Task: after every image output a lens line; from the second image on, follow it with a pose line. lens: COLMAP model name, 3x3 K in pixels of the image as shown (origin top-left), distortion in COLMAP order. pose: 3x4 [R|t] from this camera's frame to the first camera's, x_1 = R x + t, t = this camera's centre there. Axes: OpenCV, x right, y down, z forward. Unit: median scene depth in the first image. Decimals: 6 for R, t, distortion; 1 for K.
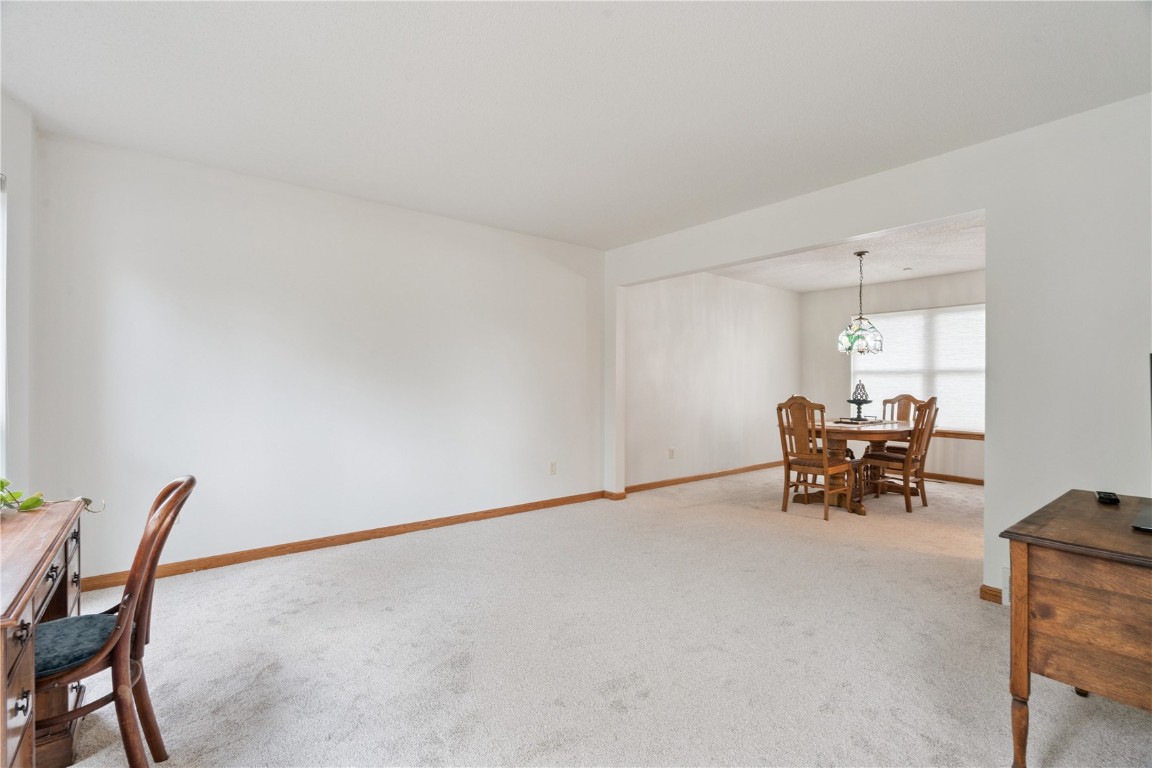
lens RADIAL K [[523.0, 0, 576.0], [0, 523.0, 378.6], [0, 0, 1]] dist [-0.001310, 0.000237]
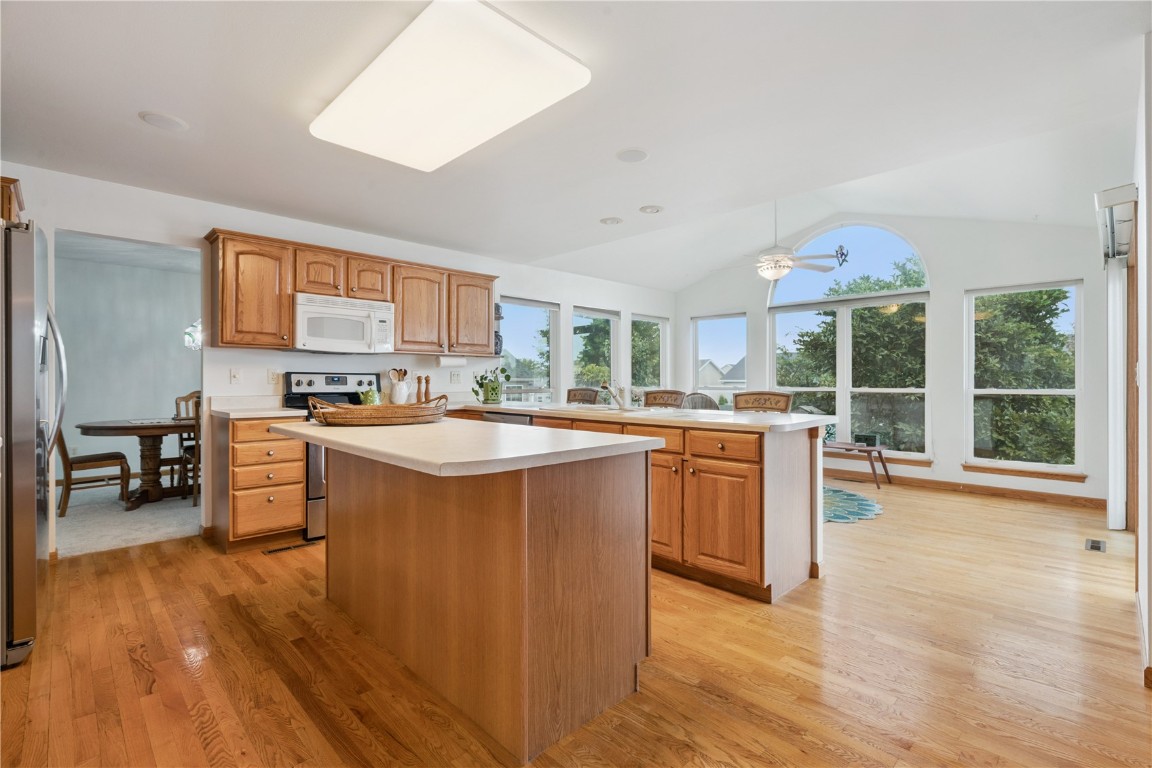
lens RADIAL K [[523.0, 0, 579.0], [0, 523.0, 383.5], [0, 0, 1]] dist [-0.001310, 0.000237]
pose [[0.994422, -0.002626, 0.105438, 1.155397], [0.000886, 0.999863, 0.016540, -0.000760], [-0.105467, -0.016354, 0.994288, -0.076154]]
